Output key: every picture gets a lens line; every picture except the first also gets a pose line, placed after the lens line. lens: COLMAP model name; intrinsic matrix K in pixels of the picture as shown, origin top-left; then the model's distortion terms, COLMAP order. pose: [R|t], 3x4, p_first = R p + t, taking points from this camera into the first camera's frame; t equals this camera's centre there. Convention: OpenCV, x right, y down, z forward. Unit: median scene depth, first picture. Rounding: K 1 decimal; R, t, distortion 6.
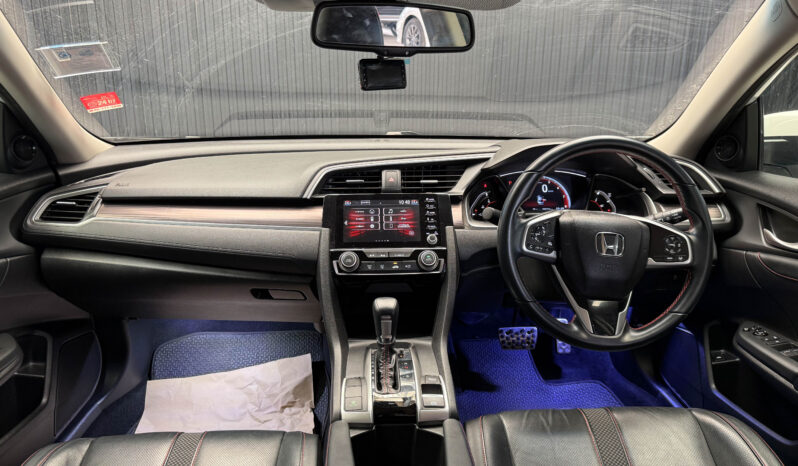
lens RADIAL K [[546.4, 0, 399.0], [0, 546.4, 233.0], [0, 0, 1]] dist [-0.072967, -0.000146]
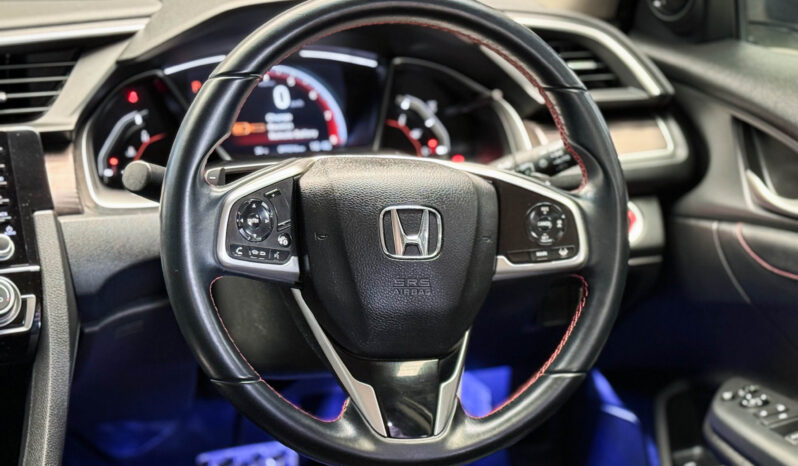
lens RADIAL K [[1625.4, 0, 394.4], [0, 1625.4, 218.8], [0, 0, 1]] dist [0.157900, 0.034441]
pose [[0.956233, -0.074389, 0.282991, -0.000457], [0.070032, 0.997219, 0.025493, -0.023743], [-0.284100, -0.004559, 0.958784, -0.255327]]
